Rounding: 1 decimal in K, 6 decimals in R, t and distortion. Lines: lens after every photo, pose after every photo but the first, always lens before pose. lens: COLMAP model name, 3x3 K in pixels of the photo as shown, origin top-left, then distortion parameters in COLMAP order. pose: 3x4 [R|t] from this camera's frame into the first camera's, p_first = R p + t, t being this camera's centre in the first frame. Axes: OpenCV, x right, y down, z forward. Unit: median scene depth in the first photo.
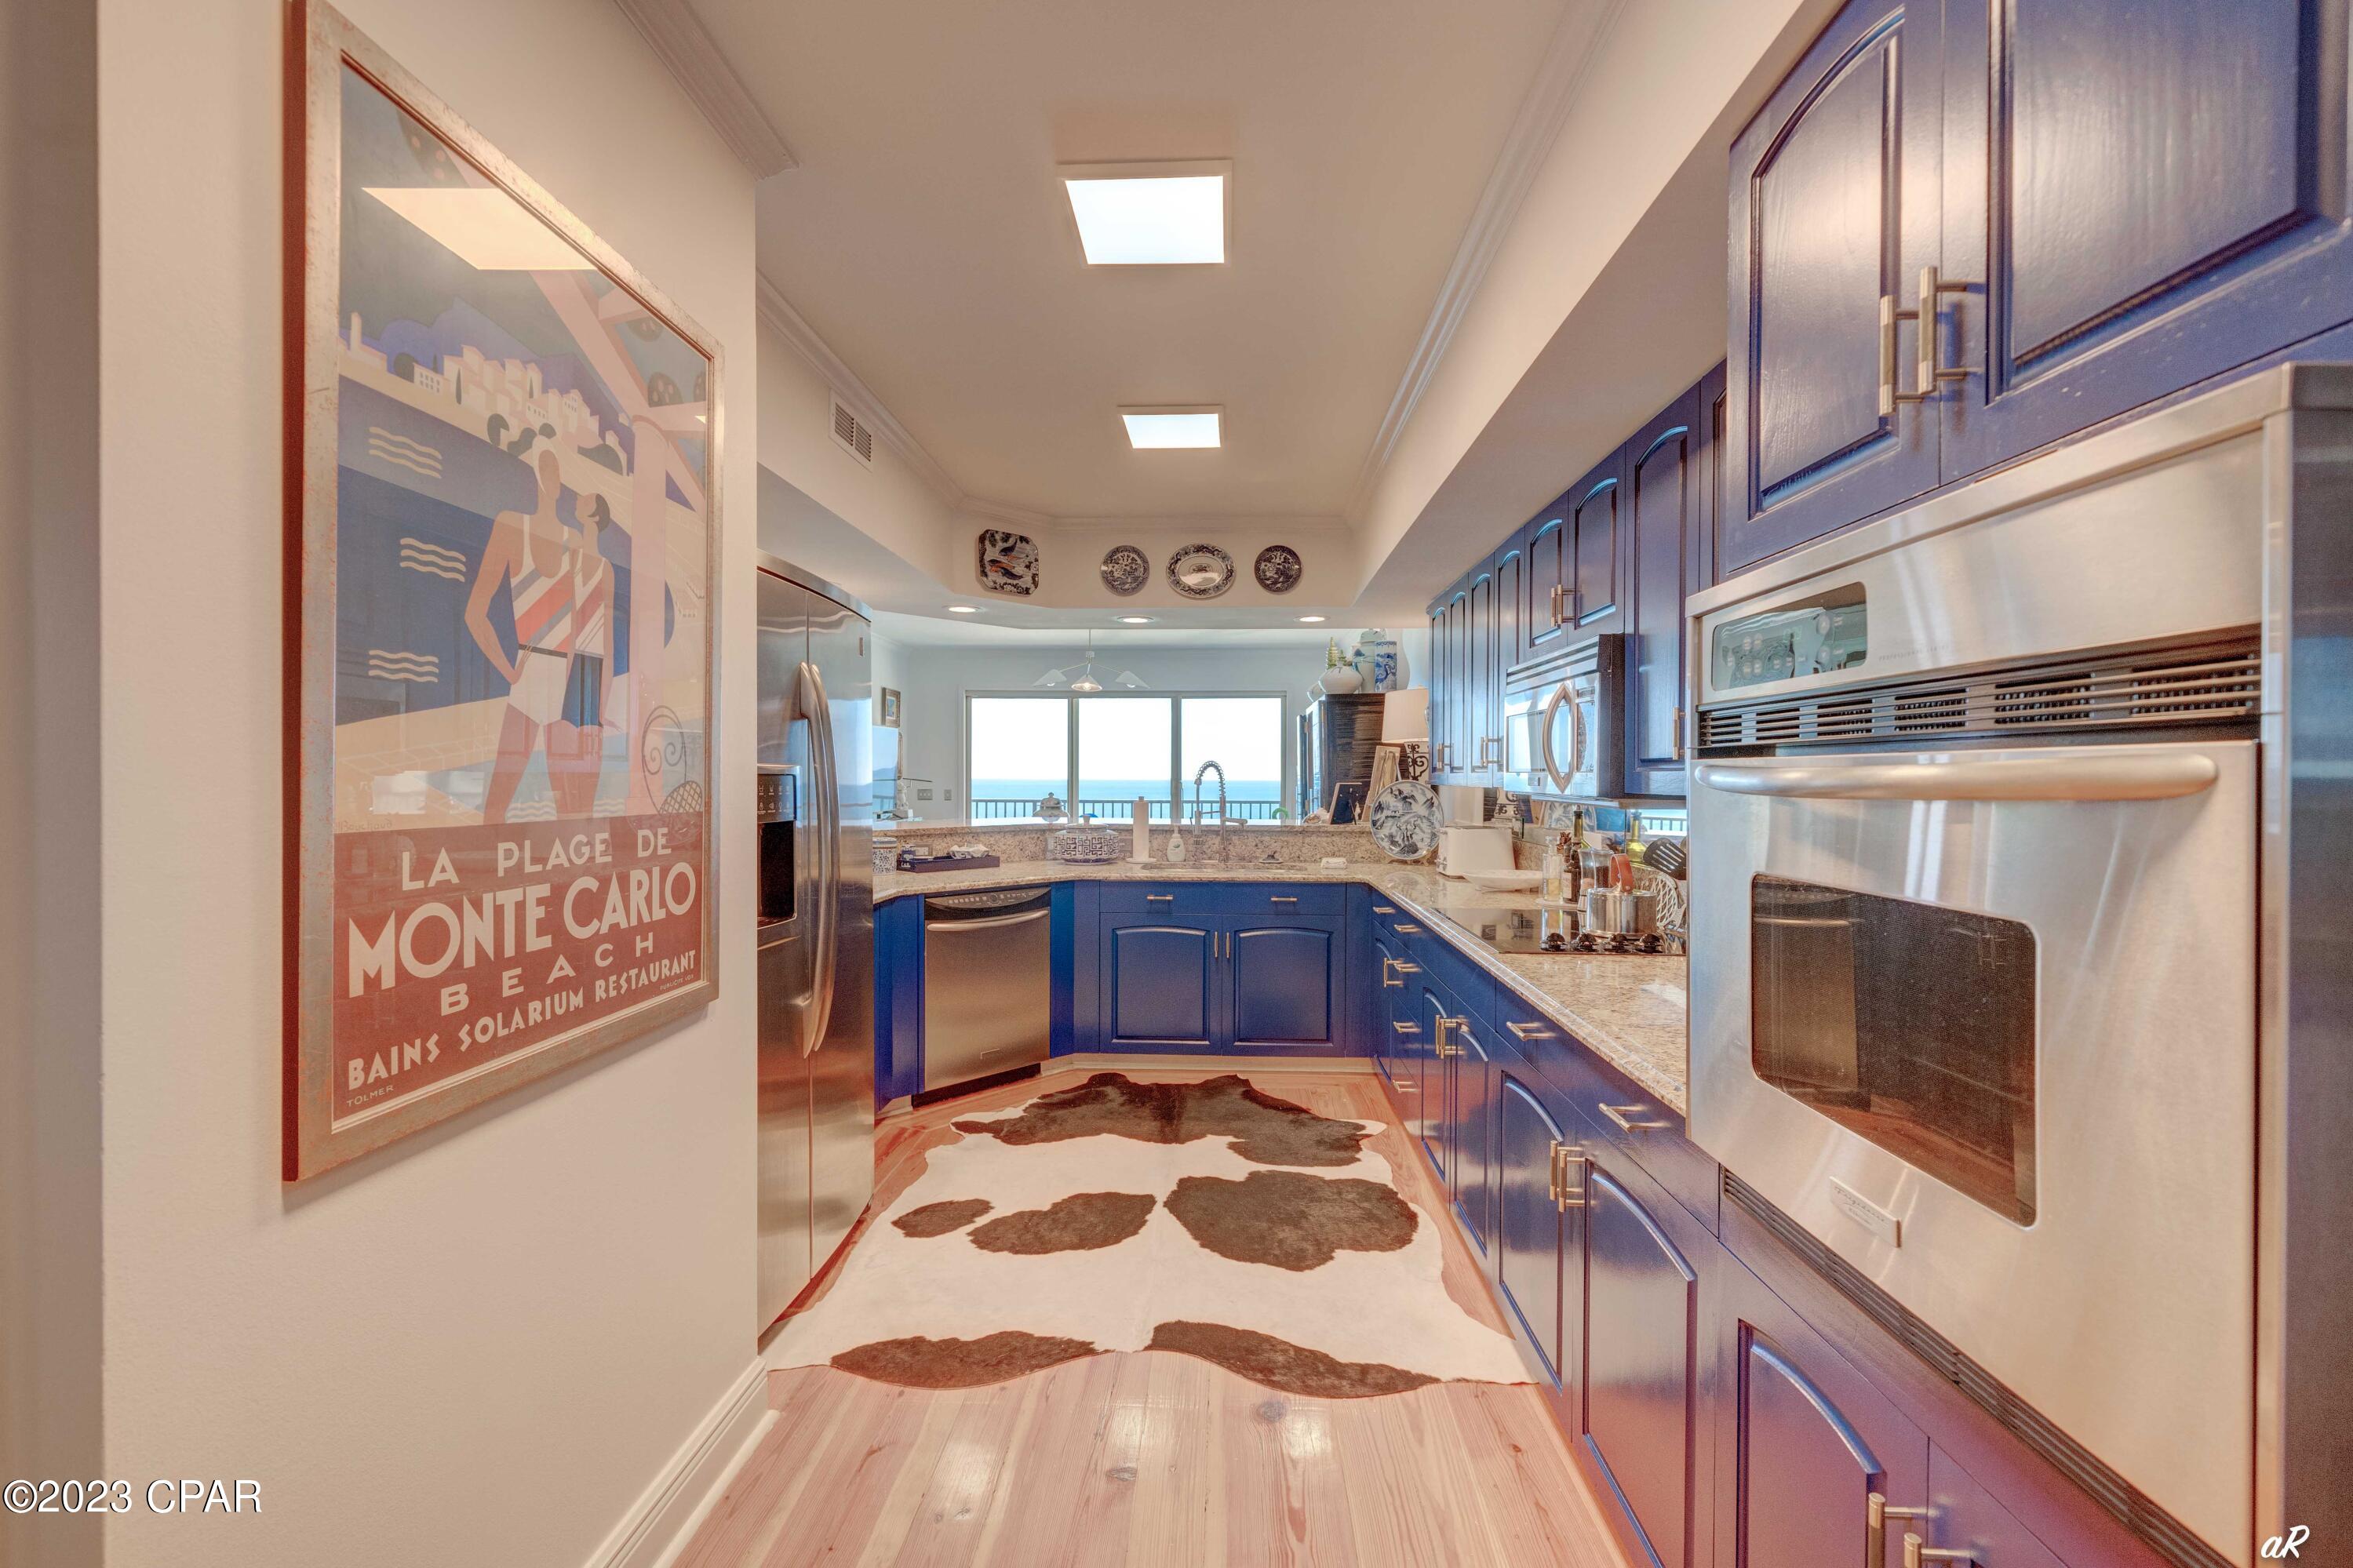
lens RADIAL K [[989.9, 0, 1179.1], [0, 989.9, 780.7], [0, 0, 1]] dist [-0.003492, -0.000241]
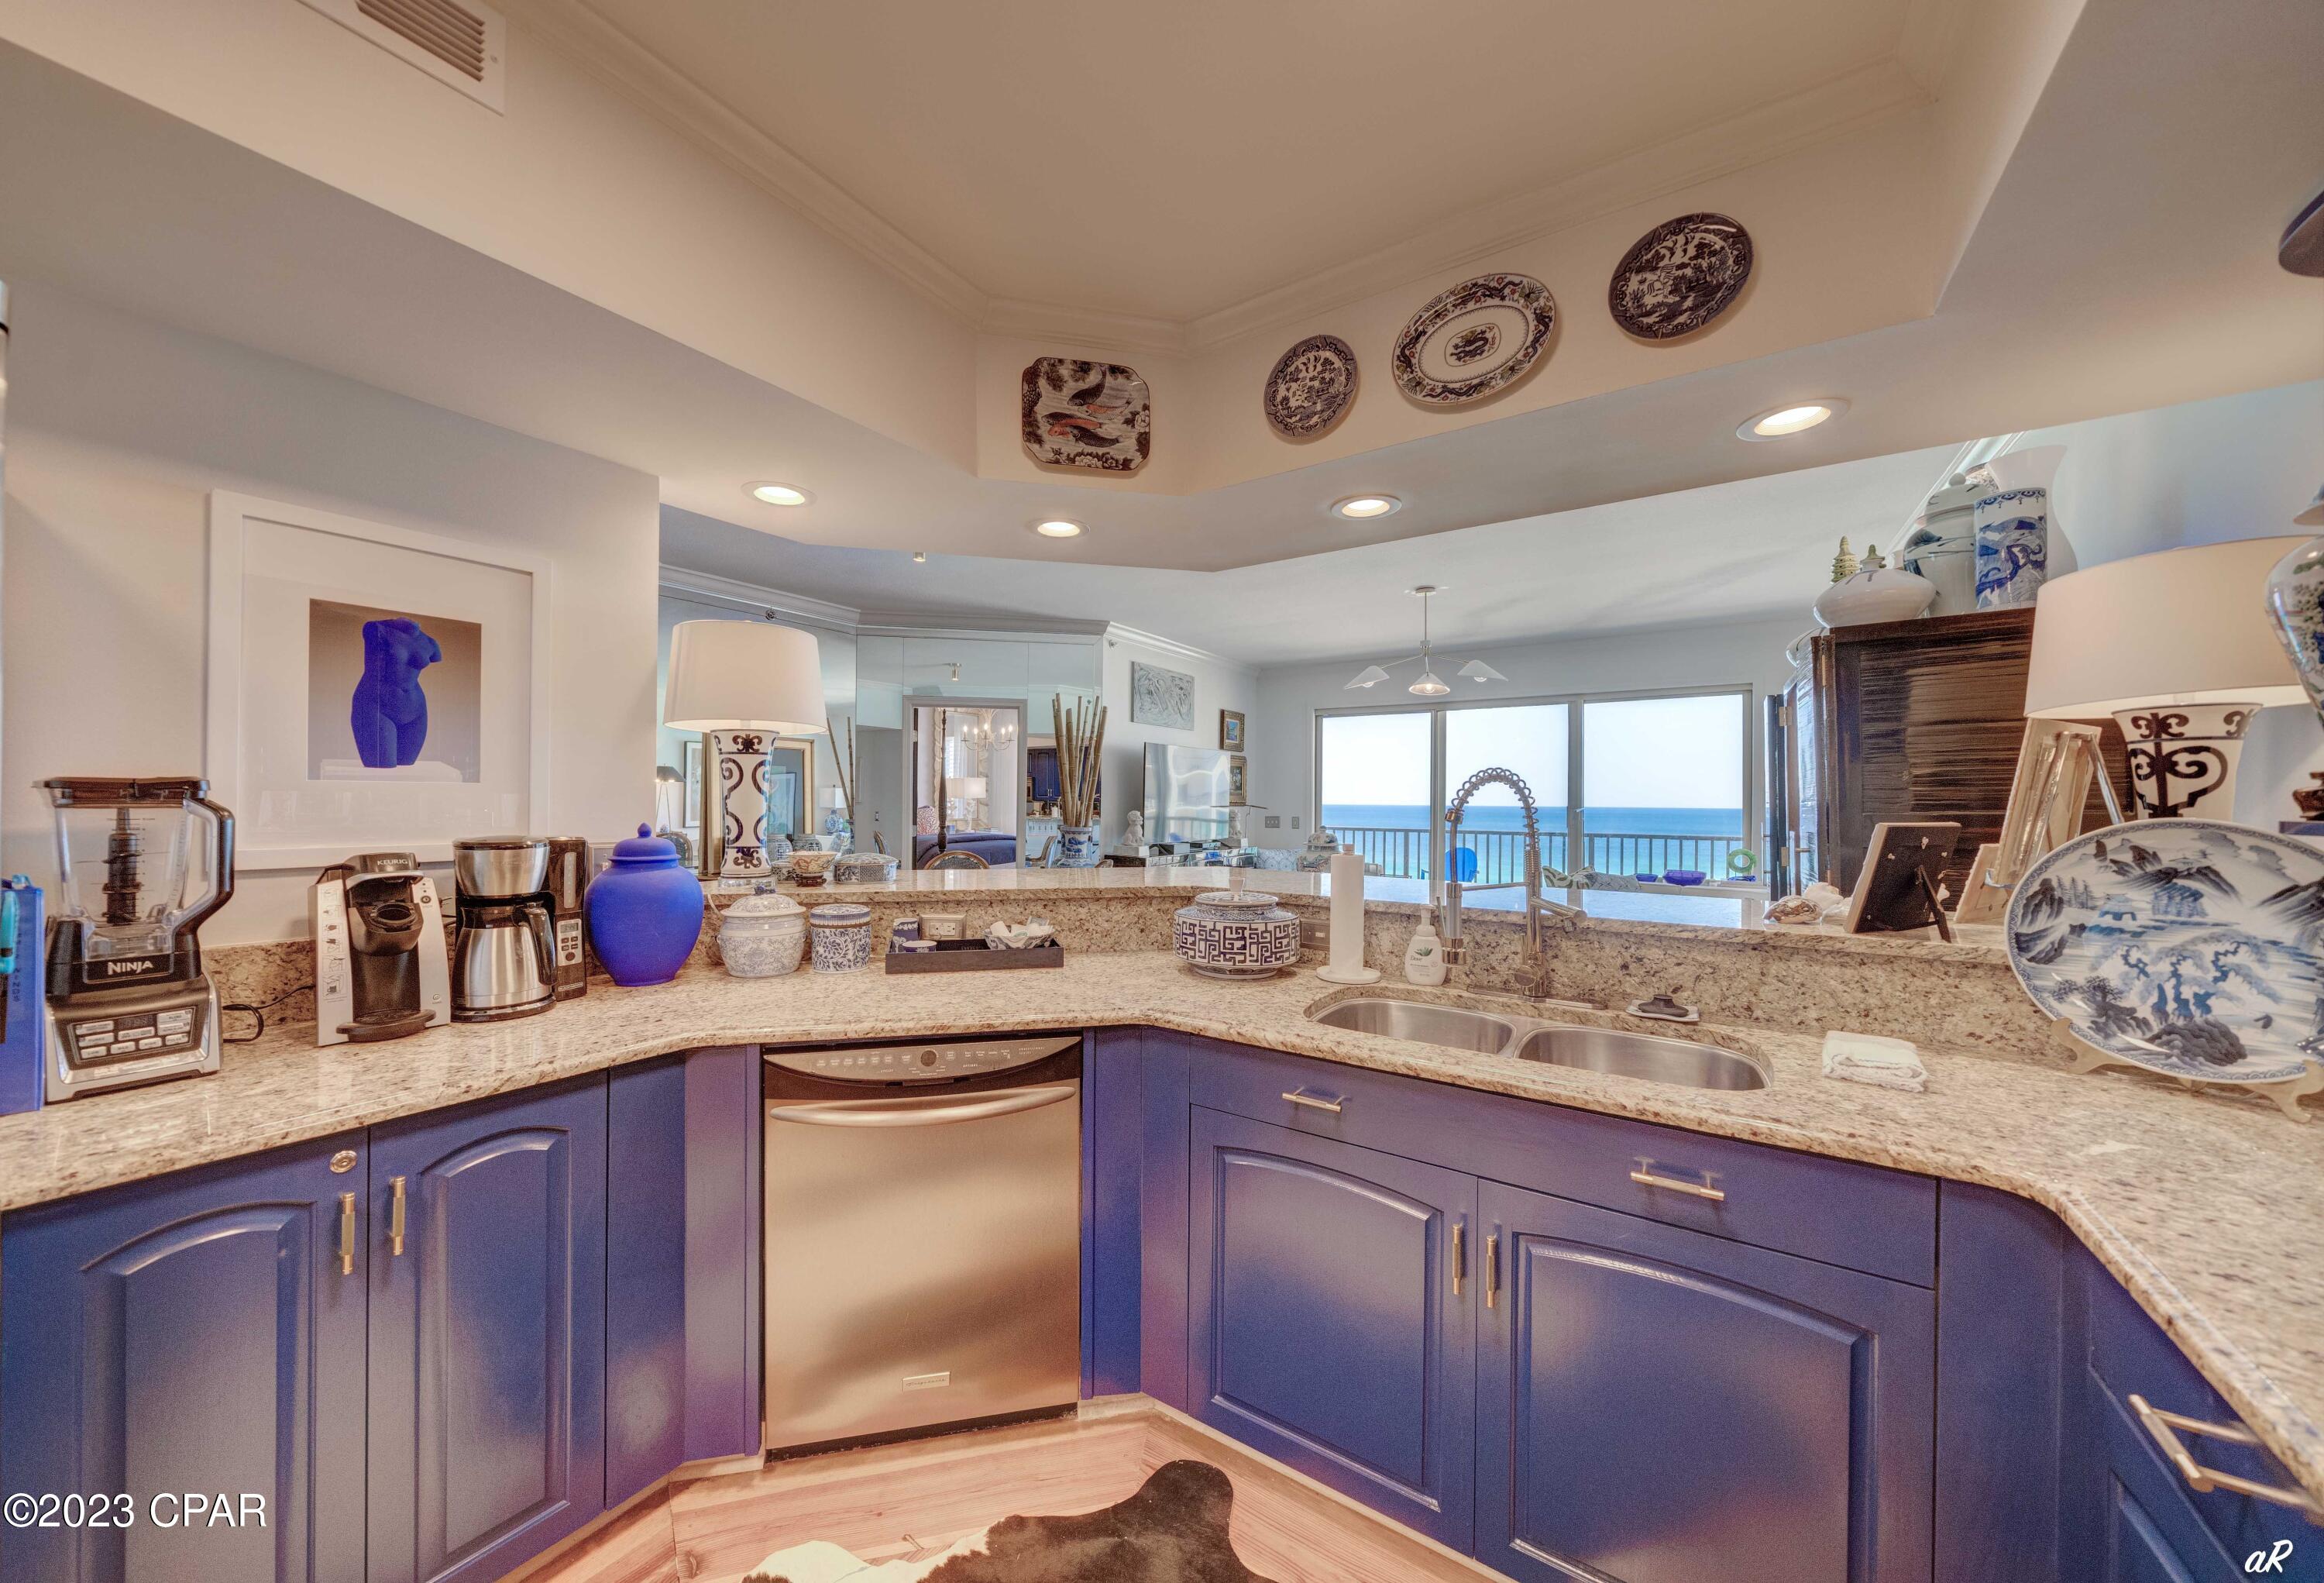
lens RADIAL K [[776.9, 0, 1153.2], [0, 776.9, 799.6], [0, 0, 1]] dist [-0.007575, -0.000211]
pose [[0.844598, 0.000916, -0.535401, 0.086466], [-0.005903, 0.999954, -0.007601, -0.002772], [0.535369, 0.009580, 0.844564, 0.622708]]
